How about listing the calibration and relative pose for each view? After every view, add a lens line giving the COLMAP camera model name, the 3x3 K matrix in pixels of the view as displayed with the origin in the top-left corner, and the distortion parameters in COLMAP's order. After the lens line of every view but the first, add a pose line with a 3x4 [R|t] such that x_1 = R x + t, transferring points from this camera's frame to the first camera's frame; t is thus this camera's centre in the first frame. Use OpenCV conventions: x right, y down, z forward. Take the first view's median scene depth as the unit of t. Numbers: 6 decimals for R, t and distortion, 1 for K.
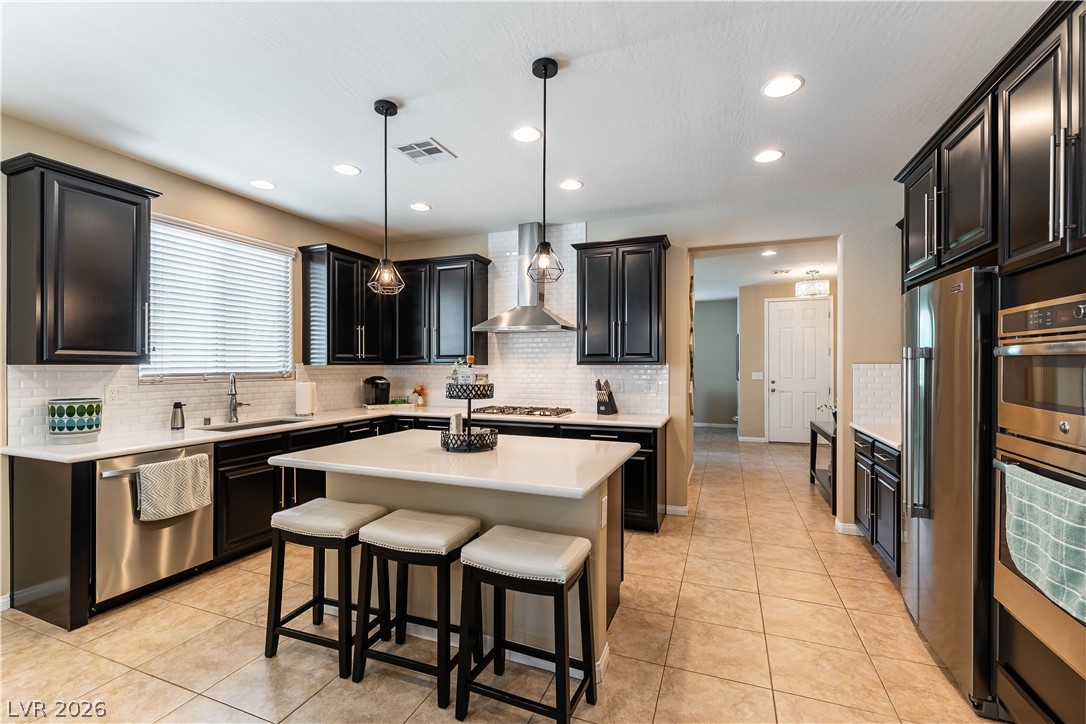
lens RADIAL K [[470.8, 0, 549.5], [0, 470.8, 369.2], [0, 0, 1]] dist [0.001285, -0.000253]
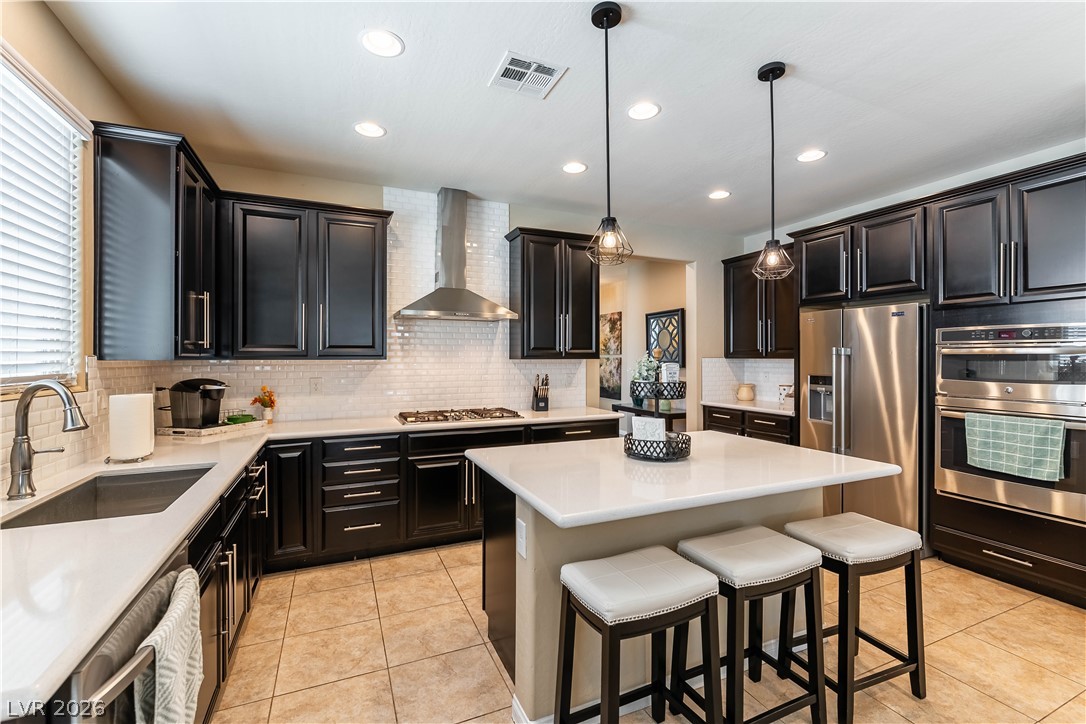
lens RADIAL K [[470.8, 0, 553.1], [0, 470.8, 355.0], [0, 0, 1]] dist [0.001285, -0.000253]
pose [[0.702952, 0.004275, 0.711224, -0.524138], [0.007364, 0.999885, -0.013288, -0.003942], [-0.711199, 0.014578, 0.702839, 0.299995]]
